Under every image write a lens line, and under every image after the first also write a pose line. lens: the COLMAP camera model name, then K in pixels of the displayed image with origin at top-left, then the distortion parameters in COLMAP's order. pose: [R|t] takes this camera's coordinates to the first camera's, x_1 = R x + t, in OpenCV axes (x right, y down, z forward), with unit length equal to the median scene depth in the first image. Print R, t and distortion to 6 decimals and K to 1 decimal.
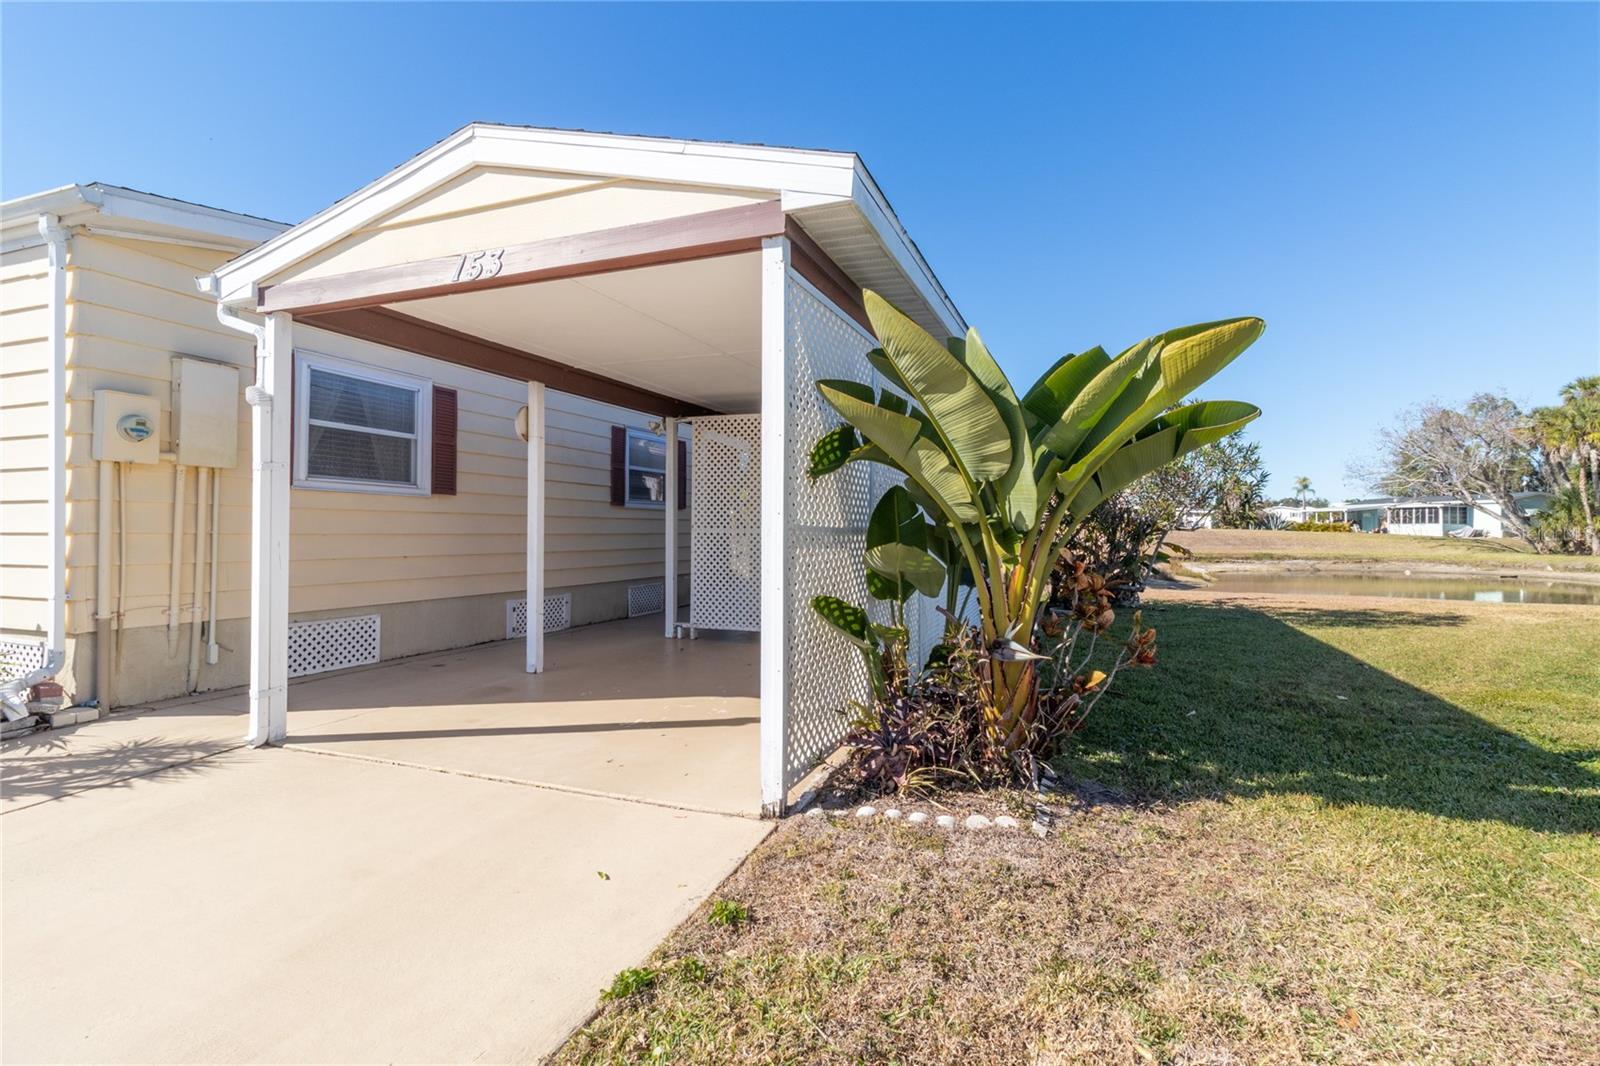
lens RADIAL K [[809.6, 0, 795.9], [0, 809.6, 534.7], [0, 0, 1]] dist [-0.006003, 0.001487]
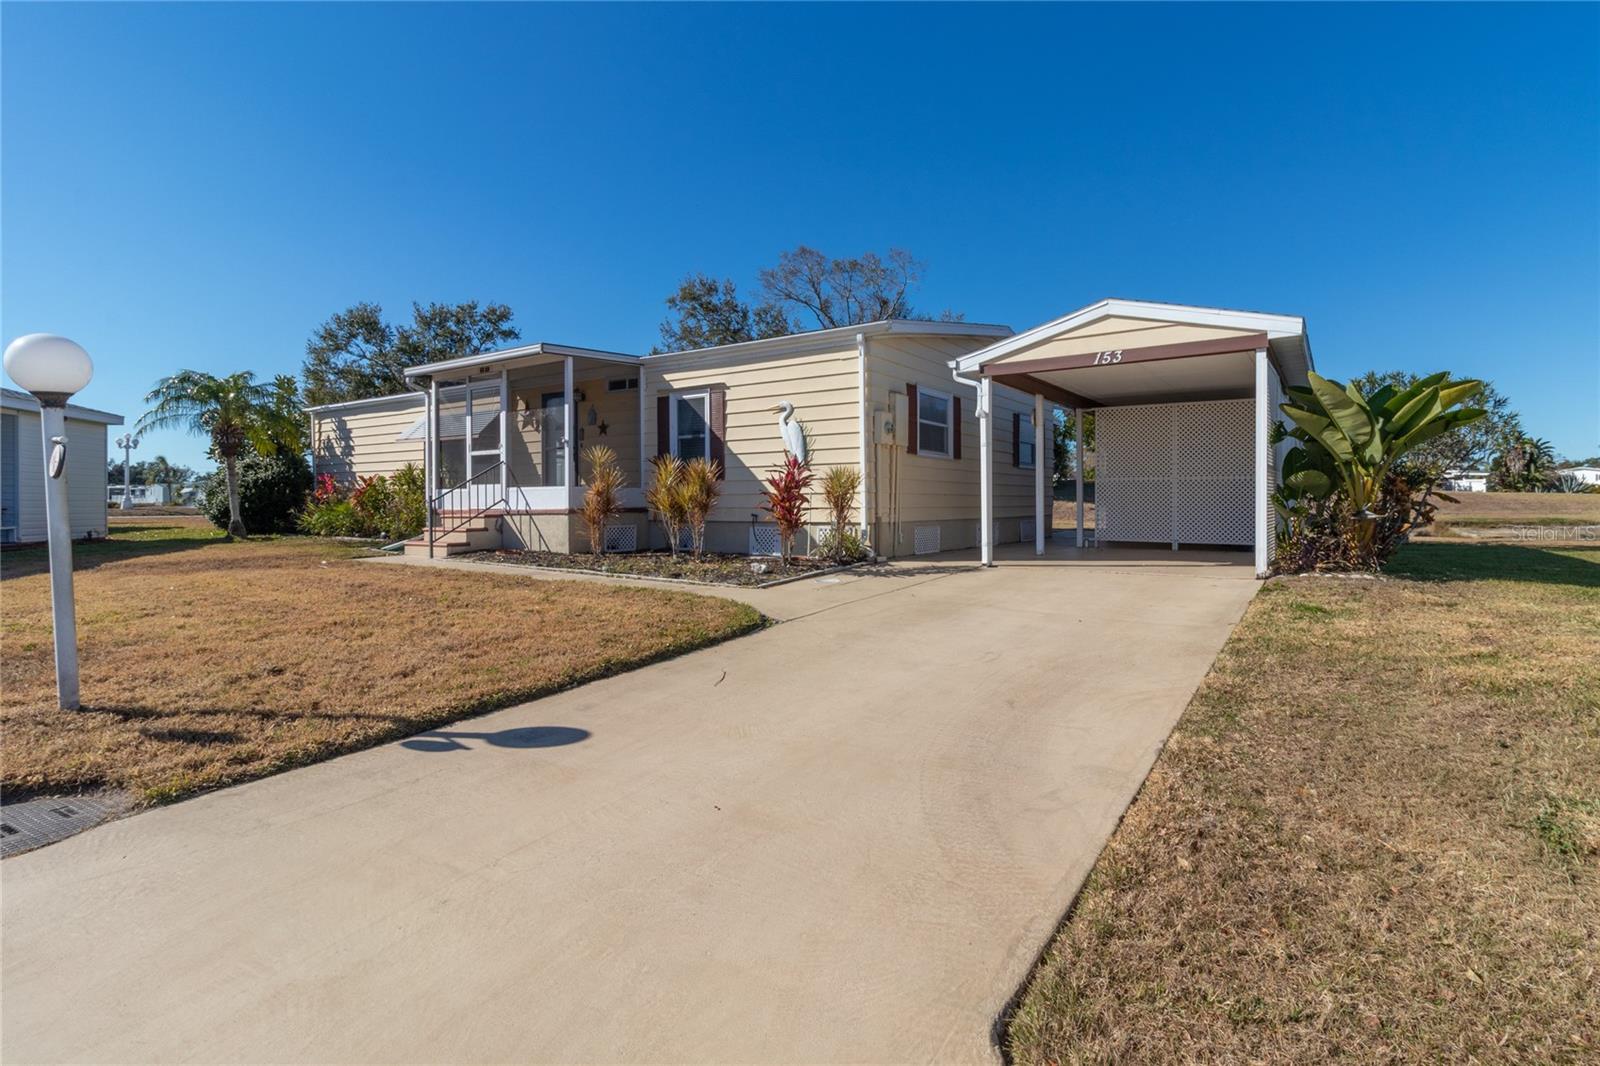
lens RADIAL K [[809.6, 0, 804.8], [0, 809.6, 520.1], [0, 0, 1]] dist [-0.006003, 0.001487]
pose [[0.974070, -0.001902, -0.226240, -0.629336], [0.005863, 0.999841, 0.016834, 0.085579], [0.226172, -0.017724, 0.973926, -1.321537]]
